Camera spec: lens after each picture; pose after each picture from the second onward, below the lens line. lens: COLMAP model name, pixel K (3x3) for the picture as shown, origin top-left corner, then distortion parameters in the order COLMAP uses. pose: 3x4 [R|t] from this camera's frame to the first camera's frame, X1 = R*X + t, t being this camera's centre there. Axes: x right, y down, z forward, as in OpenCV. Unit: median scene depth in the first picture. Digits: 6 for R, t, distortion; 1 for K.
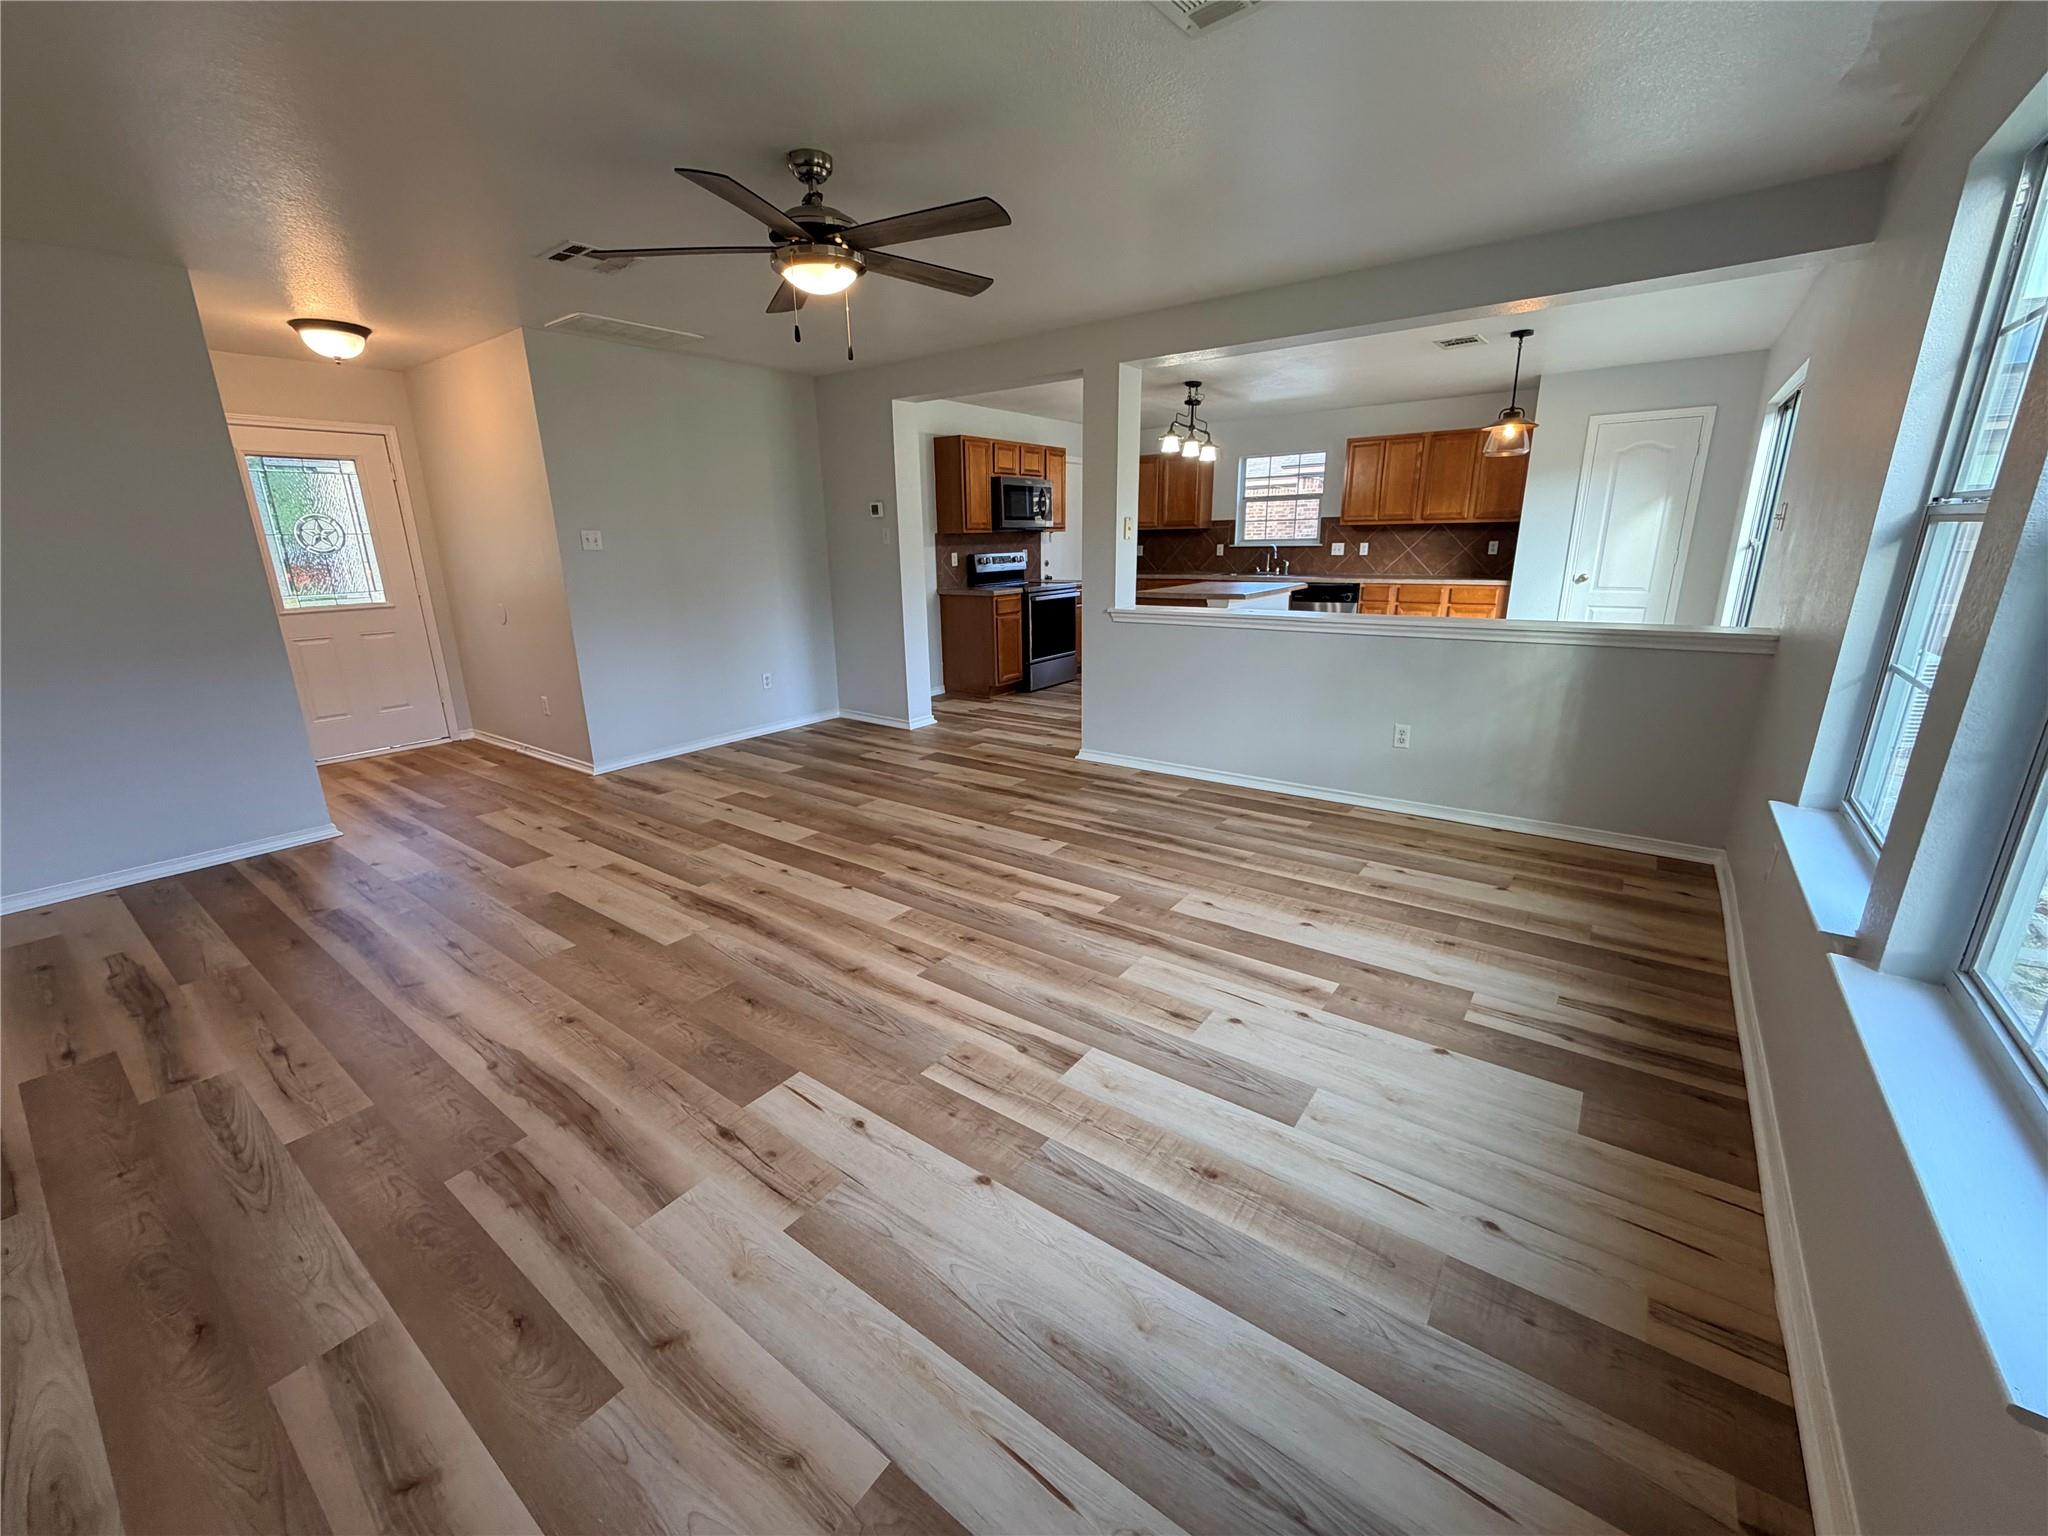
lens RADIAL K [[818.3, 0, 1018.2], [0, 818.3, 768.5], [0, 0, 1]] dist [0.000385, 0.000157]
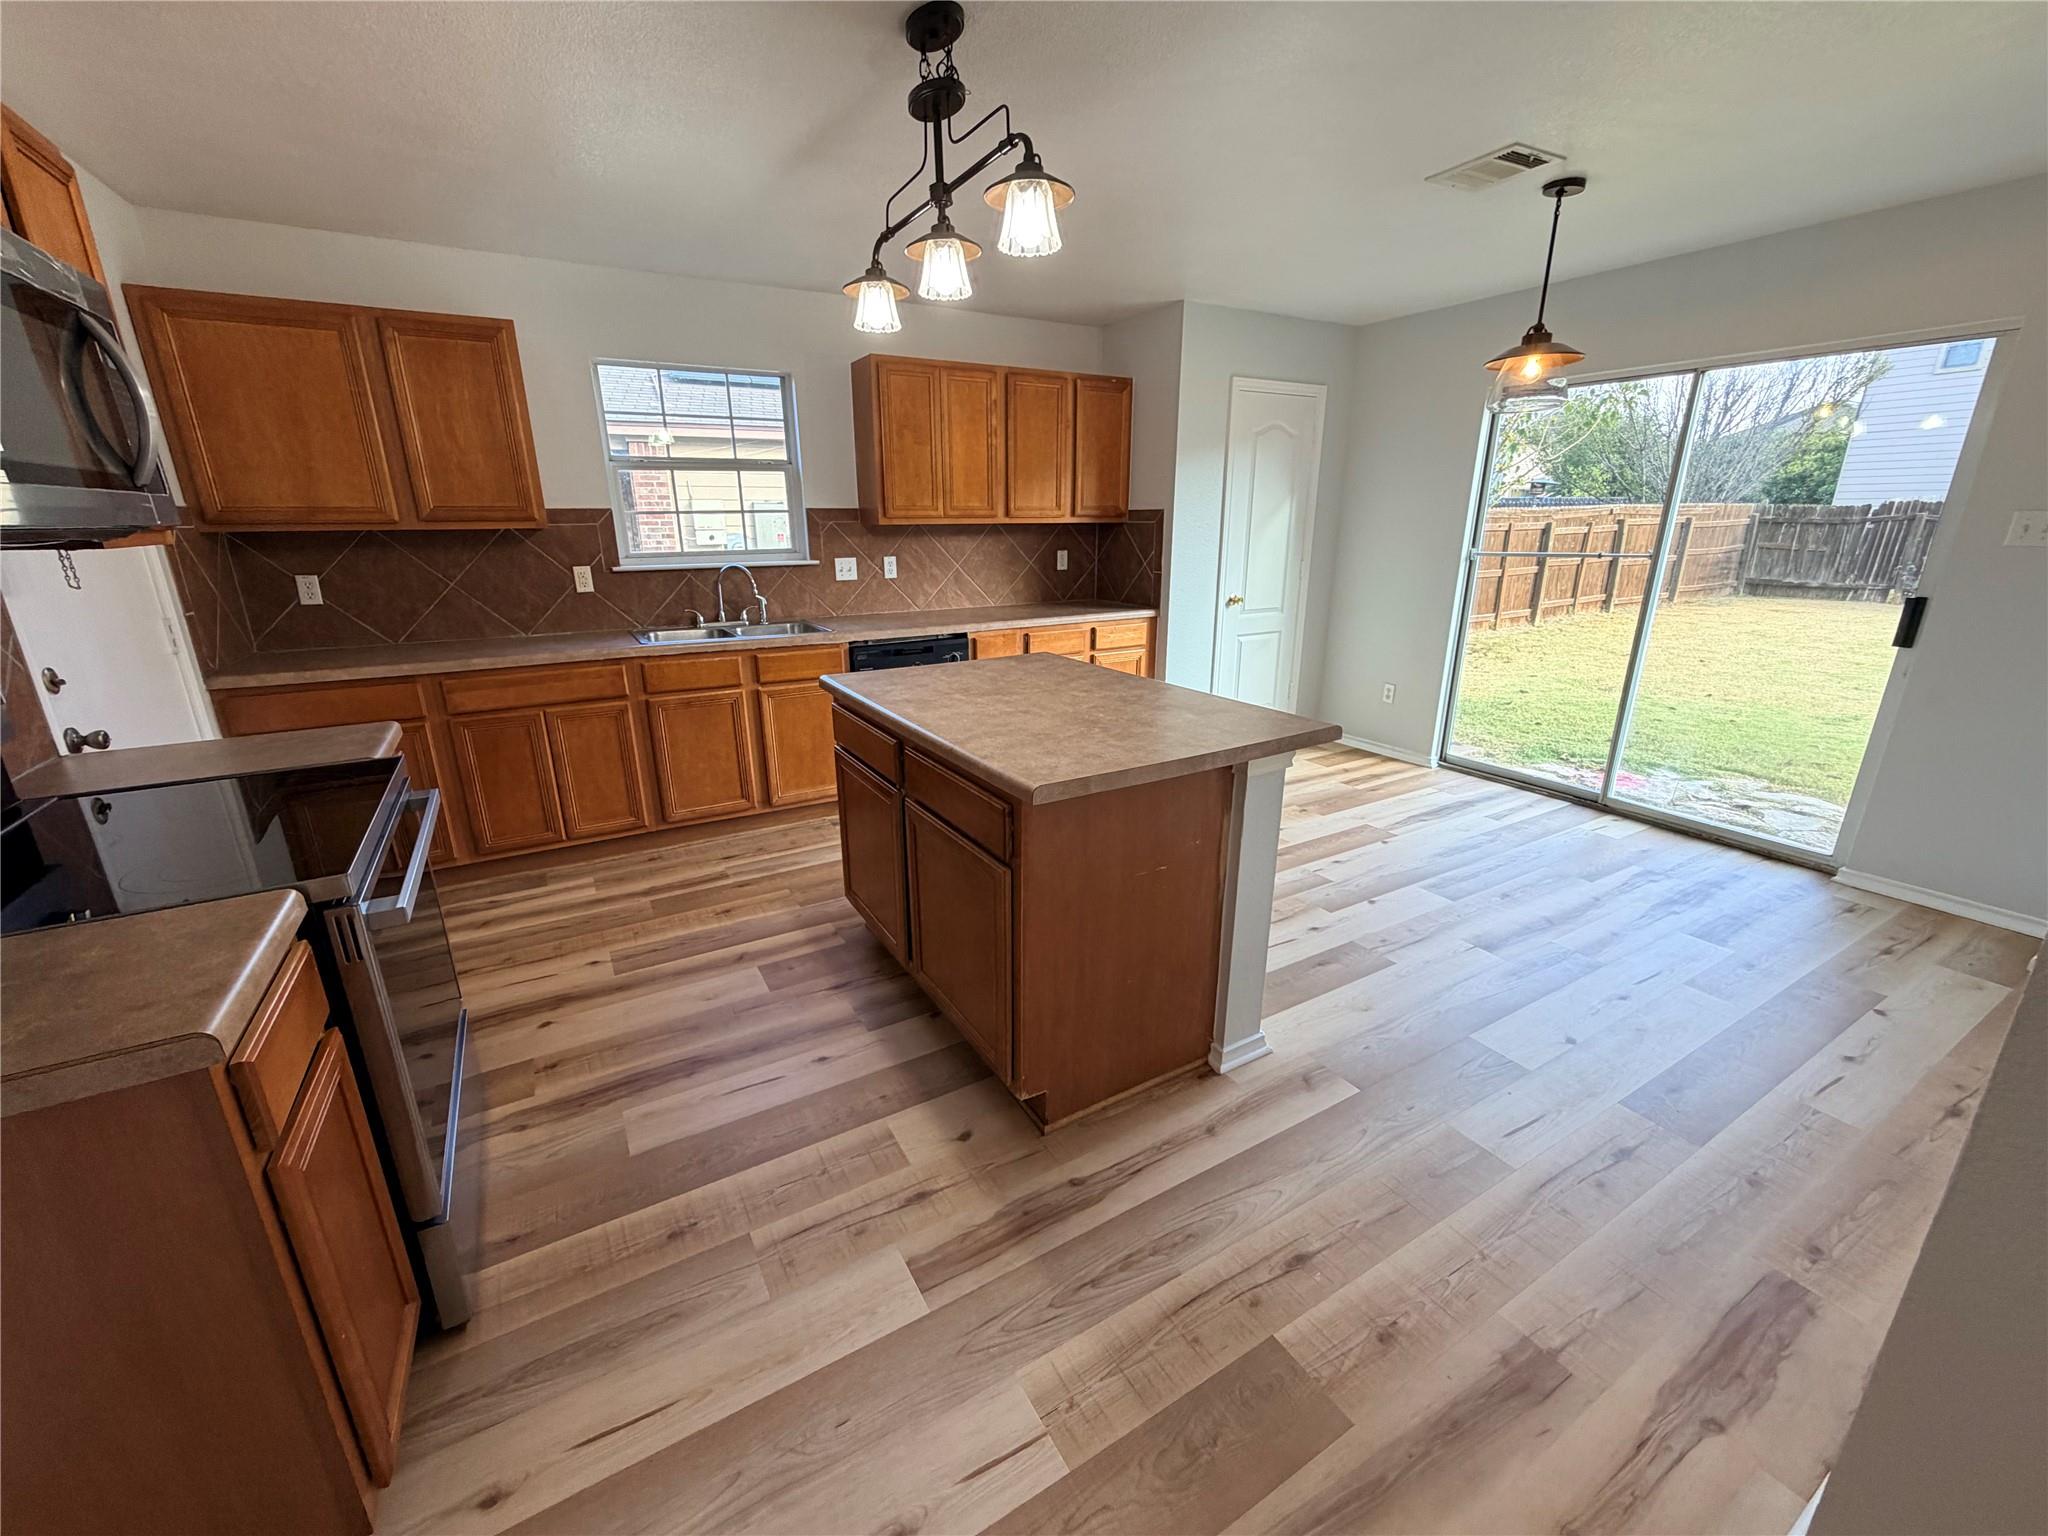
lens RADIAL K [[818.3, 0, 1018.2], [0, 818.3, 768.5], [0, 0, 1]] dist [0.000385, 0.000157]
pose [[0.390035, -0.257108, 0.884177, -0.122755], [0.250331, 0.953668, 0.166887, -0.359854], [-0.886119, 0.156246, 0.436326, 1.207915]]
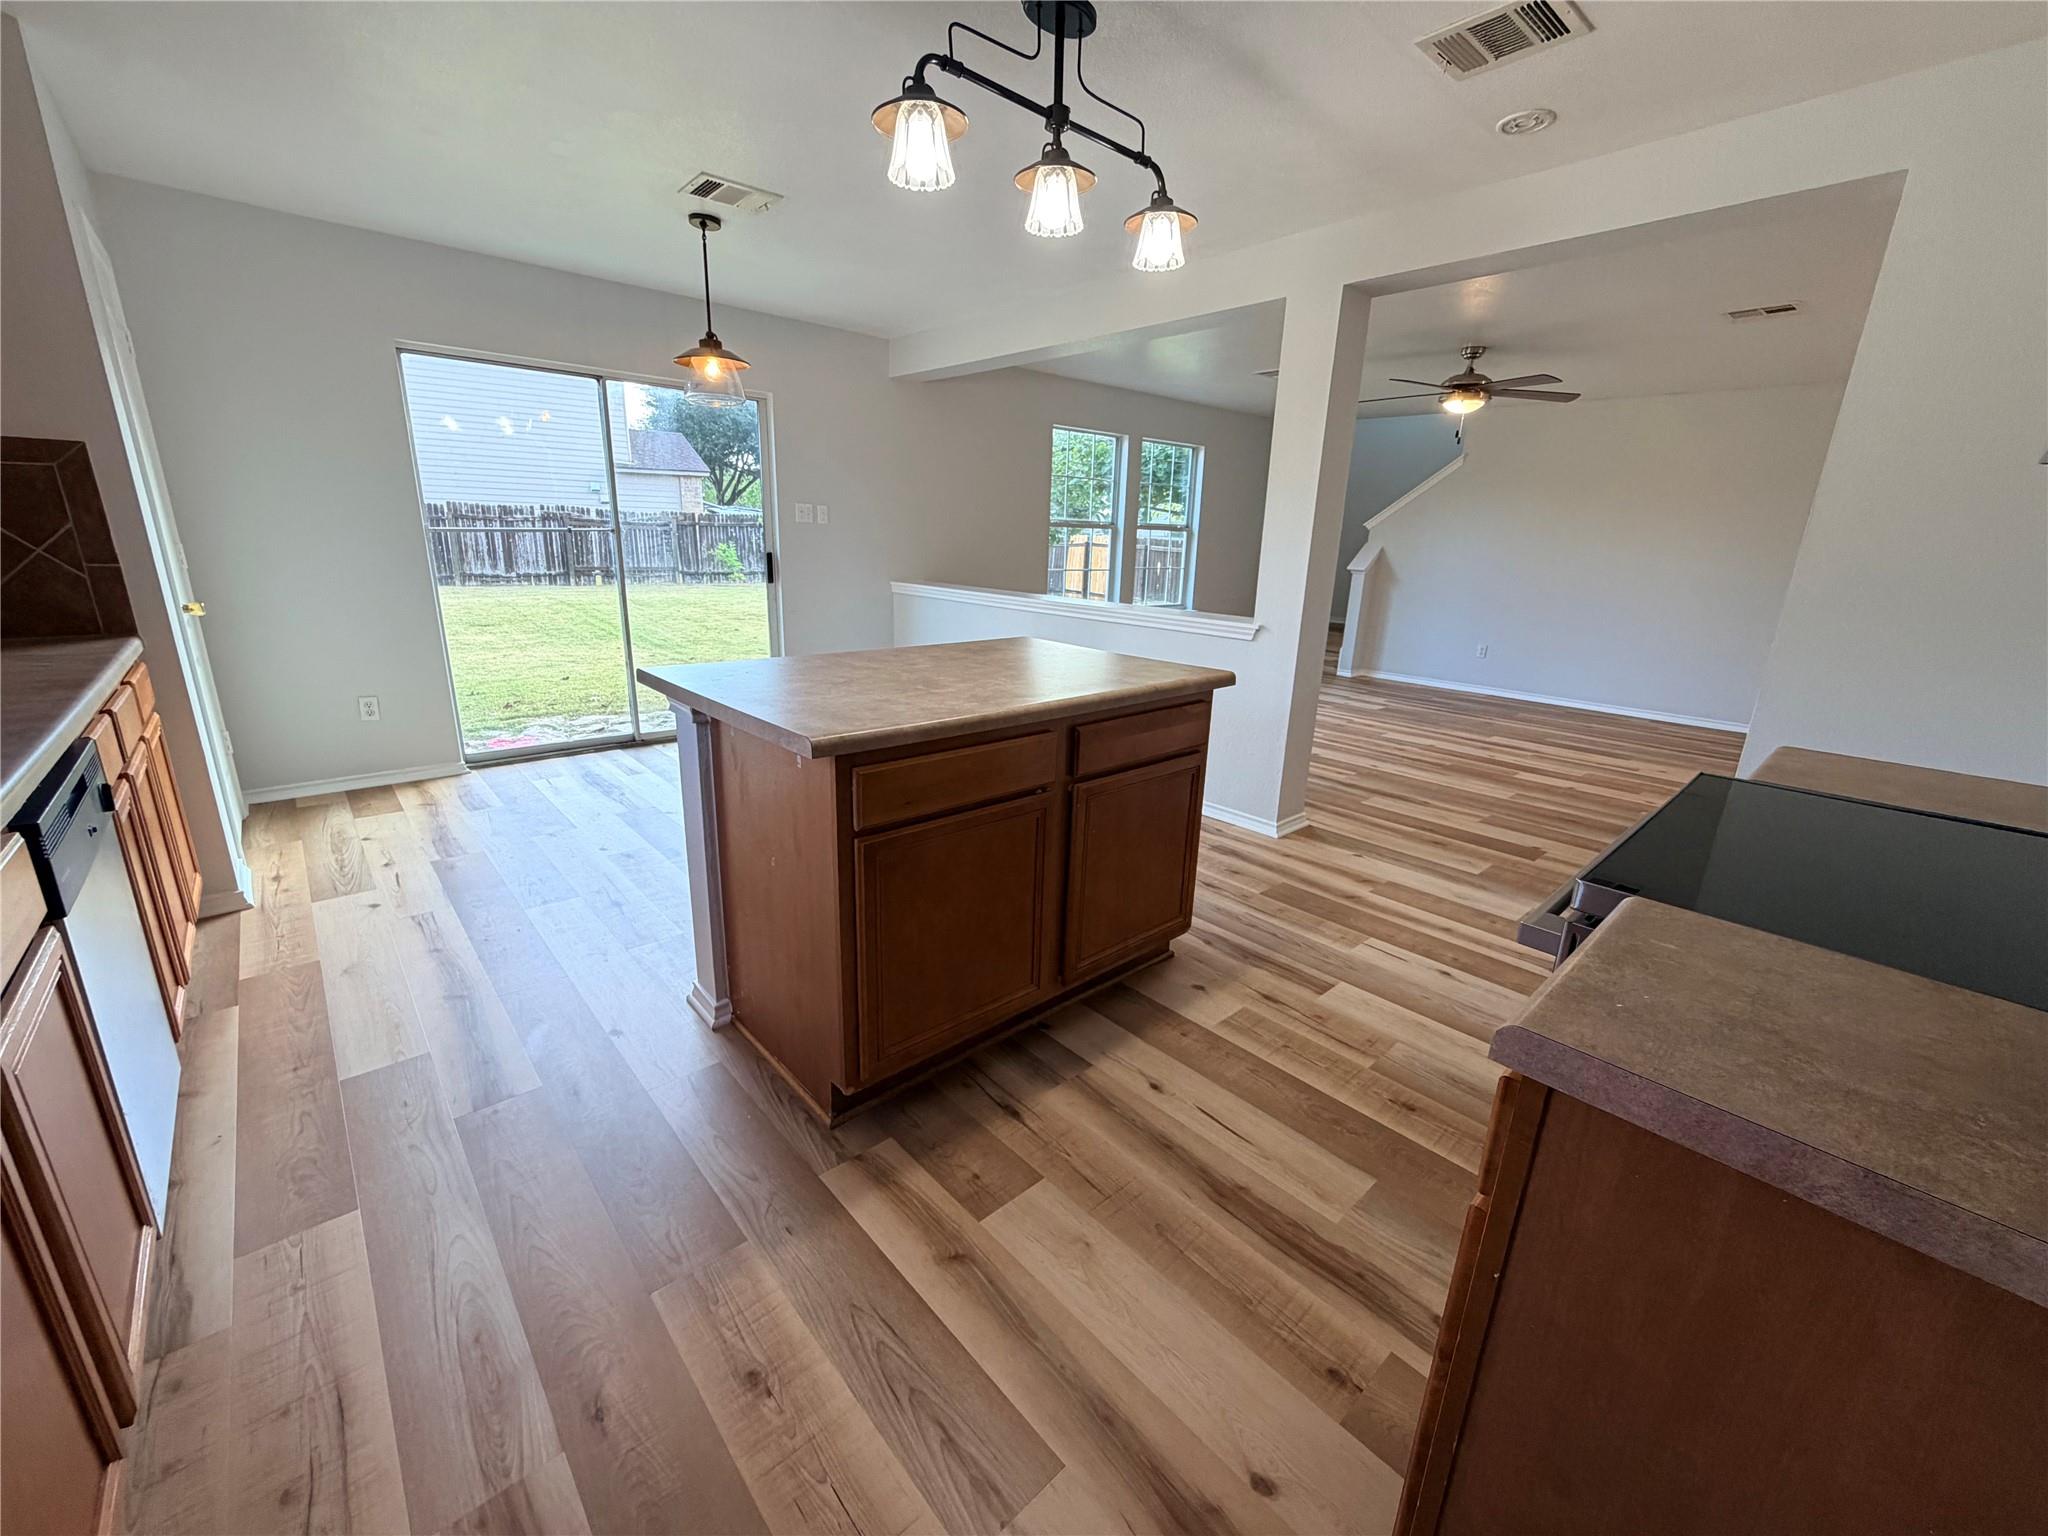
lens RADIAL K [[818.3, 0, 1018.2], [0, 818.3, 768.5], [0, 0, 1]] dist [0.000385, 0.000157]
pose [[-0.981053, -0.063968, 0.182876, 0.221907], [0.041864, 0.851628, 0.522472, -0.515092], [-0.189164, 0.520229, -0.832814, 1.839163]]
